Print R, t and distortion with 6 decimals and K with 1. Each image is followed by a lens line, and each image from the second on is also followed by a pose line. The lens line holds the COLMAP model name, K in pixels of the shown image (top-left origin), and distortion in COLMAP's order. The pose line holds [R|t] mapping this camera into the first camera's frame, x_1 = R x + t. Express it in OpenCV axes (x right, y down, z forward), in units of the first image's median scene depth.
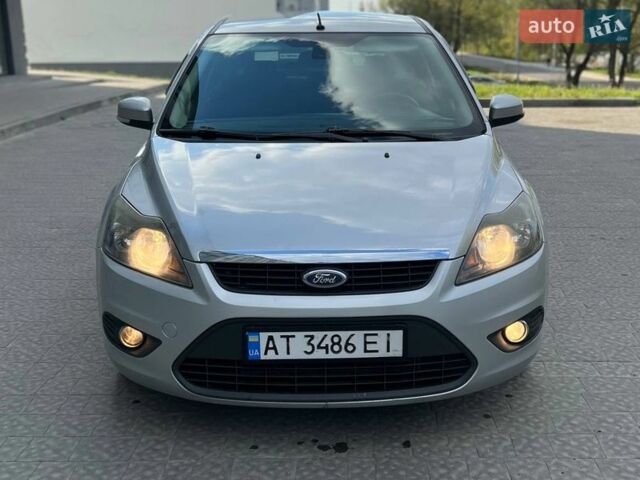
lens RADIAL K [[690.5, 0, 320.0], [0, 690.5, 240.0], [0, 0, 1]] dist [0.060661, -0.050337]
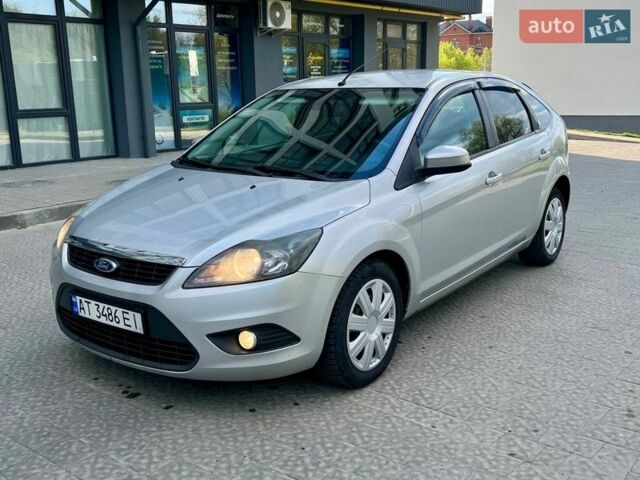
lens RADIAL K [[593.4, 0, 320.0], [0, 593.4, 240.0], [0, 0, 1]] dist [0.011259, -0.004061]
pose [[0.810379, 0.124757, -0.572470, 1.012032], [-0.147630, 0.989021, 0.006553, -0.065710], [0.567003, 0.079203, 0.819899, 0.248573]]
